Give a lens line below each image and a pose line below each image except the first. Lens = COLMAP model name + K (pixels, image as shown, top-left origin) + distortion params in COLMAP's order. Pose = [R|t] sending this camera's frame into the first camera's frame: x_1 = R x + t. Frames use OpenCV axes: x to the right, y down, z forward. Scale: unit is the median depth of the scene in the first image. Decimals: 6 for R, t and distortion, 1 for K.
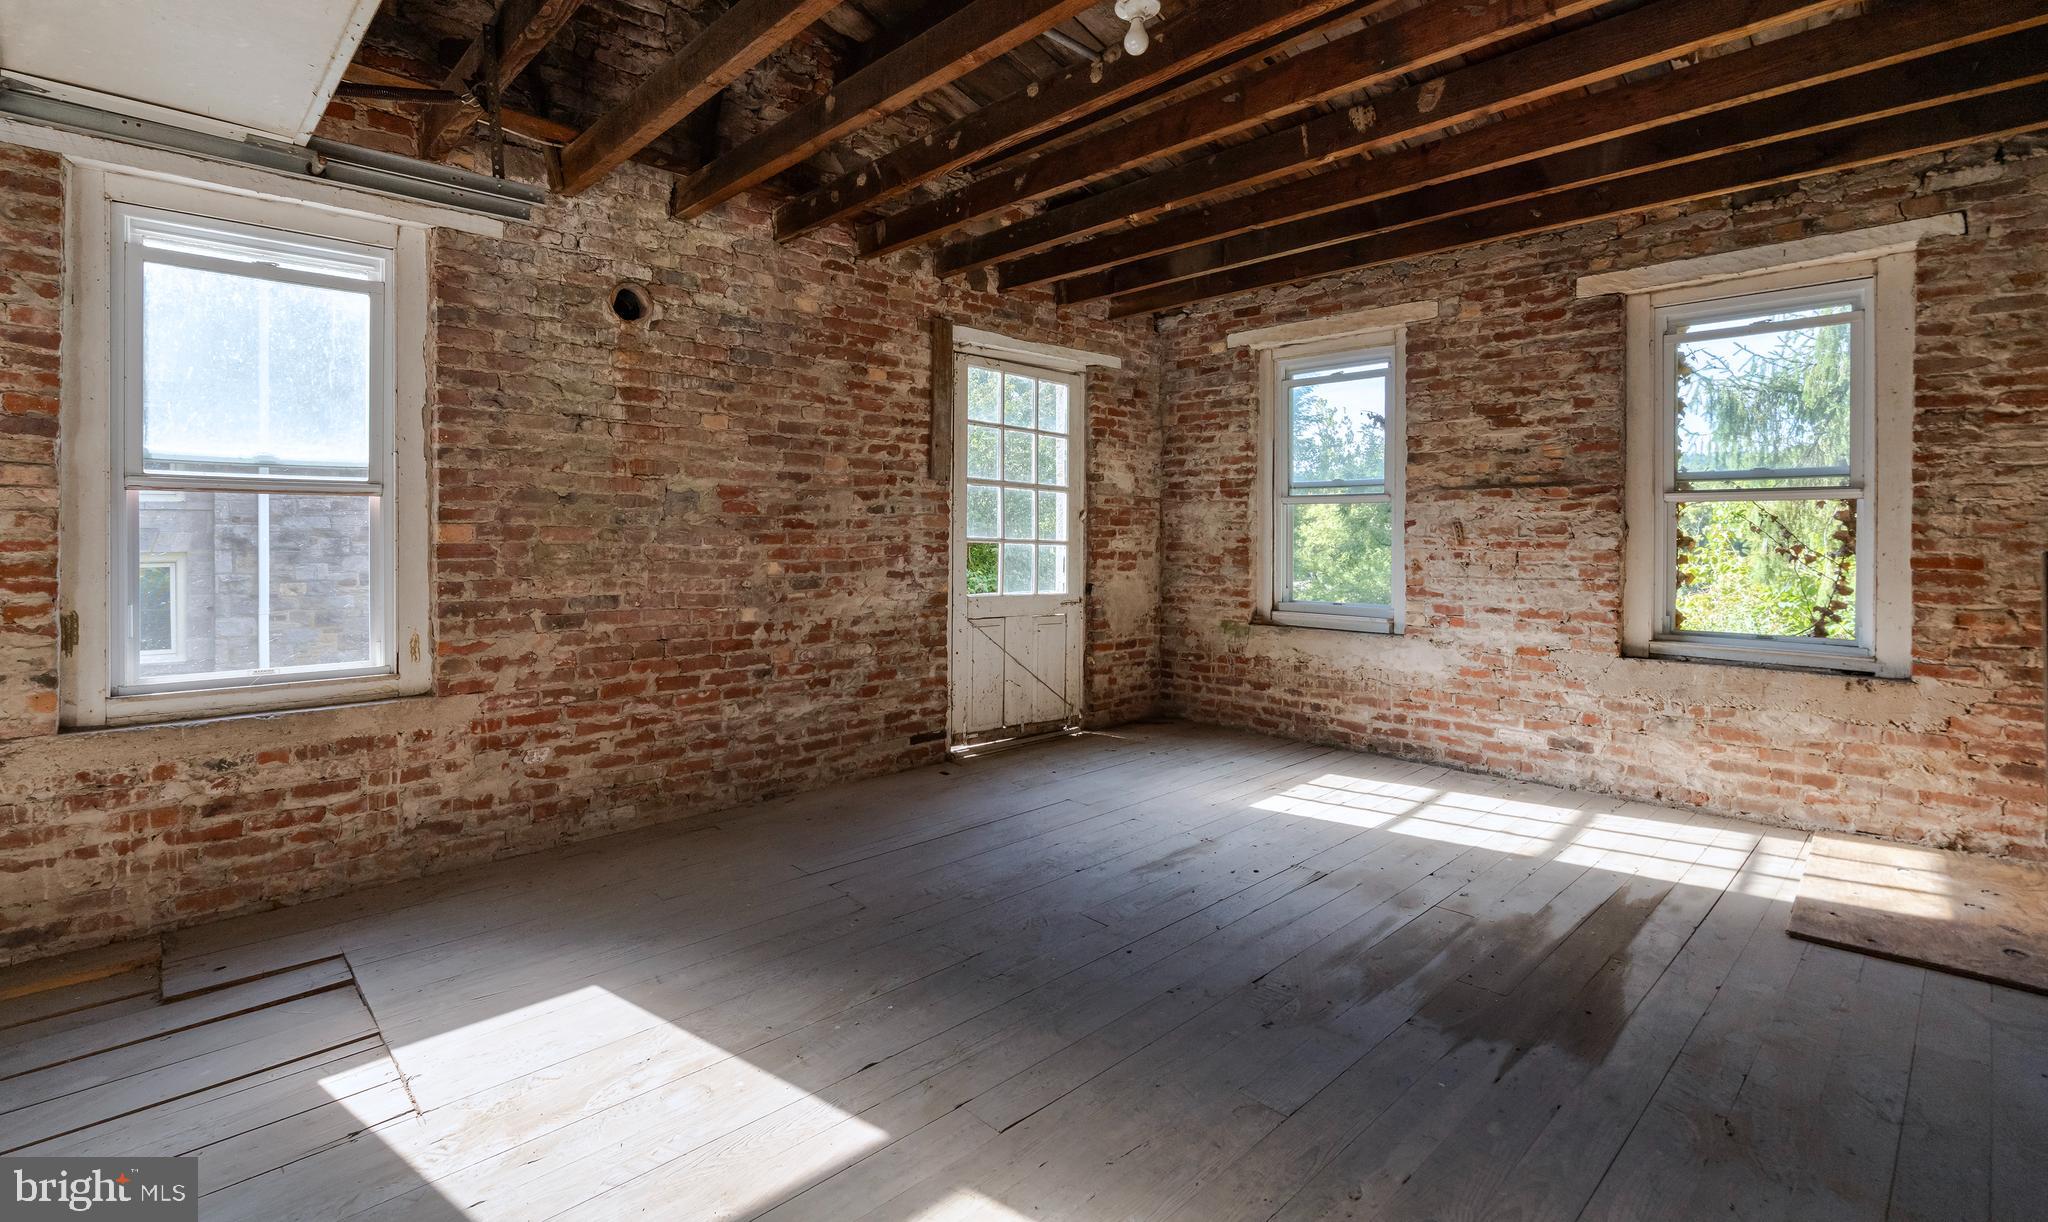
lens RADIAL K [[942.4, 0, 995.8], [0, 942.4, 536.3], [0, 0, 1]] dist [0.002232, 0.000366]
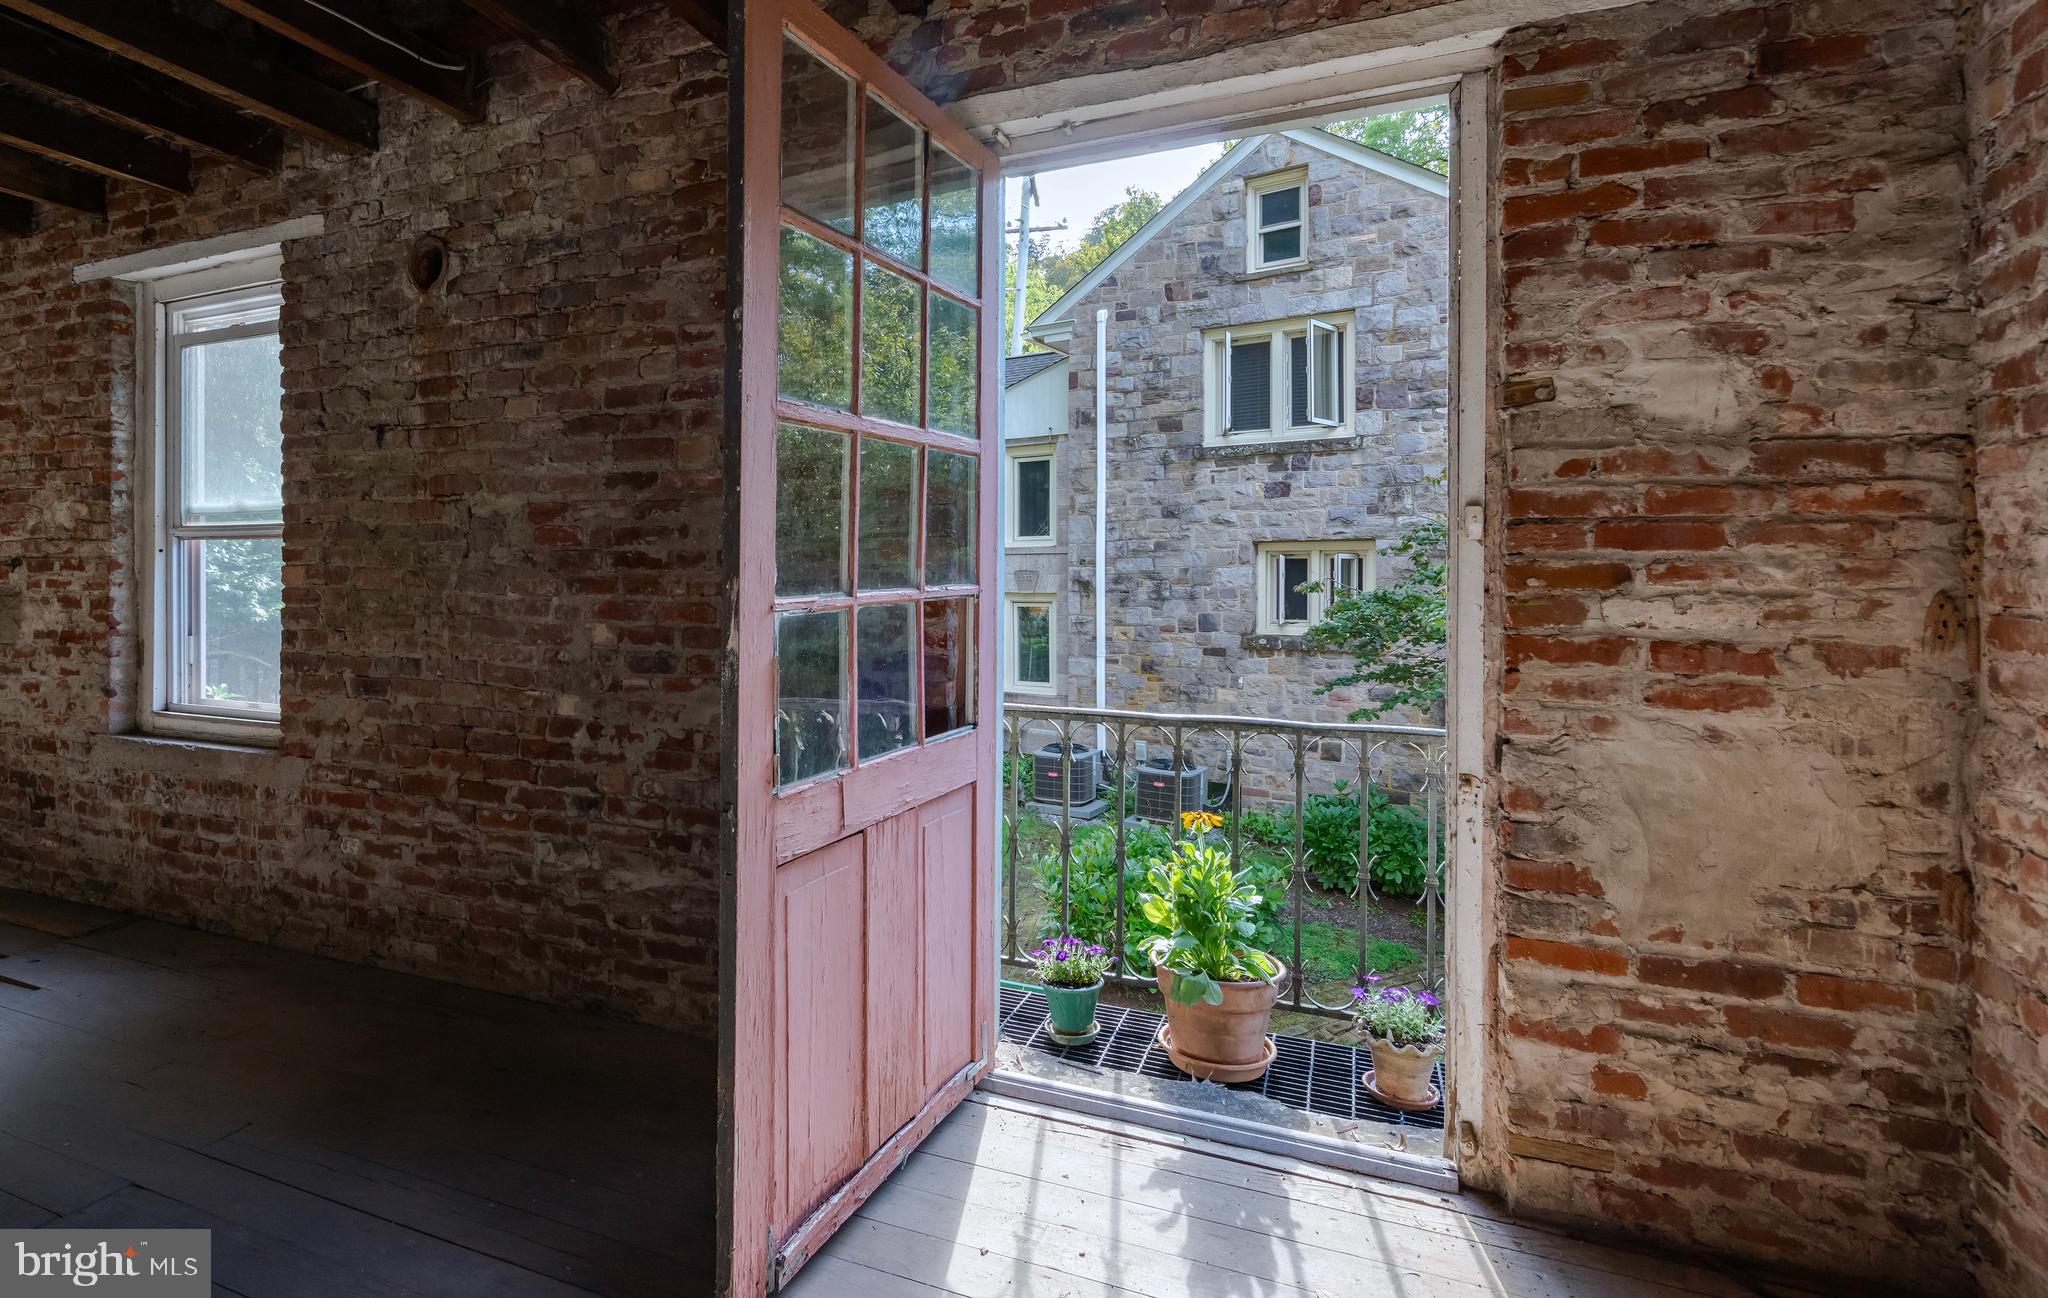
lens RADIAL K [[1080.6, 0, 993.0], [0, 1080.6, 573.9], [0, 0, 1]] dist [-0.000898, 0.001033]
pose [[0.379166, -0.001523, -0.925327, 0.507442], [-0.002186, 0.999994, -0.002542, -0.003405], [0.925326, 0.002986, 0.379161, 0.978915]]
